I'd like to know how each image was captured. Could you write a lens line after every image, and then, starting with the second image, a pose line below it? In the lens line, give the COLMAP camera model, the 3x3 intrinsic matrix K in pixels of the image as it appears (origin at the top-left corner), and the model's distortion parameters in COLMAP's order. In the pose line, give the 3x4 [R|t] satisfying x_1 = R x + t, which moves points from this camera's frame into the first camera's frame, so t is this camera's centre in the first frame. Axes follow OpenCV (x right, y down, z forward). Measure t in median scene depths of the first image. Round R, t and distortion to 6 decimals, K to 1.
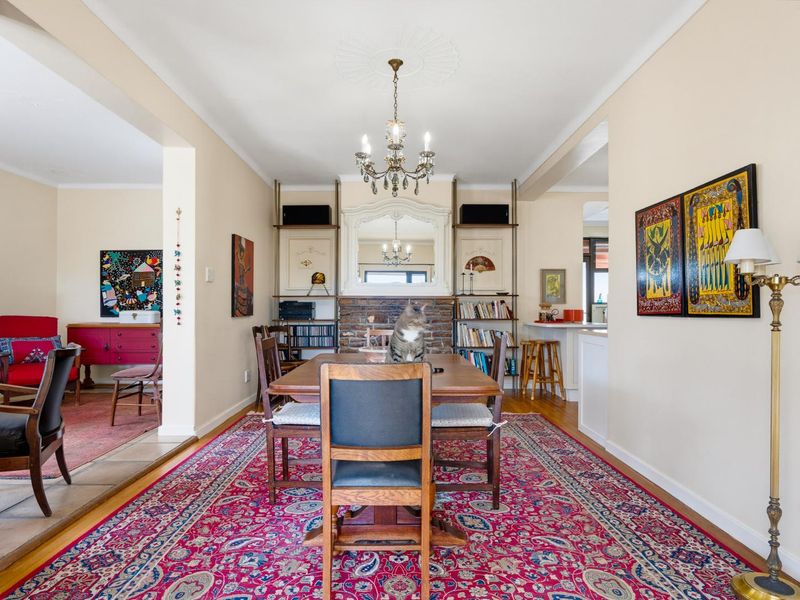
lens RADIAL K [[453.6, 0, 398.4], [0, 453.6, 300.6], [0, 0, 1]] dist [-0.003287, -0.001021]
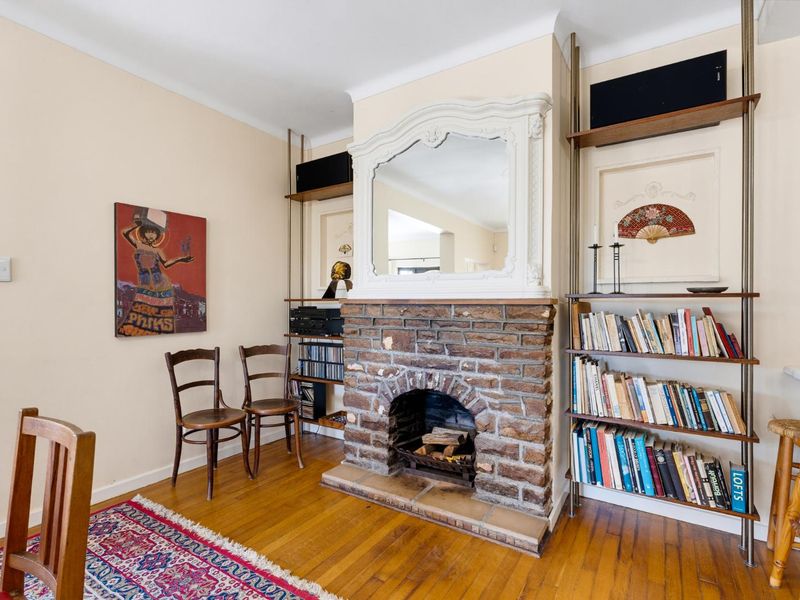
lens RADIAL K [[404.6, 0, 398.5], [0, 404.6, 302.8], [0, 0, 1]] dist [-0.015080, 0.006146]
pose [[0.839523, -0.000610, -0.543324, 0.198238], [0.008334, 0.999896, 0.011754, -0.010741], [0.543261, -0.014396, 0.839441, 0.580209]]
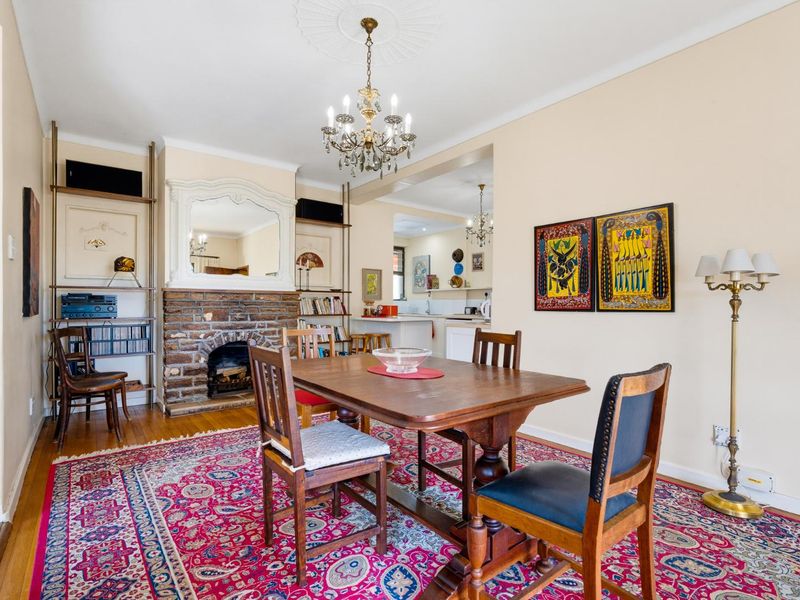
lens RADIAL K [[404.6, 0, 395.6], [0, 404.6, 303.7], [0, 0, 1]] dist [-0.015080, 0.006146]
pose [[0.795389, 0.003270, 0.606090, -0.227593], [-0.013532, 0.999832, 0.012365, 0.002705], [-0.605948, -0.018036, 0.795300, 0.180831]]
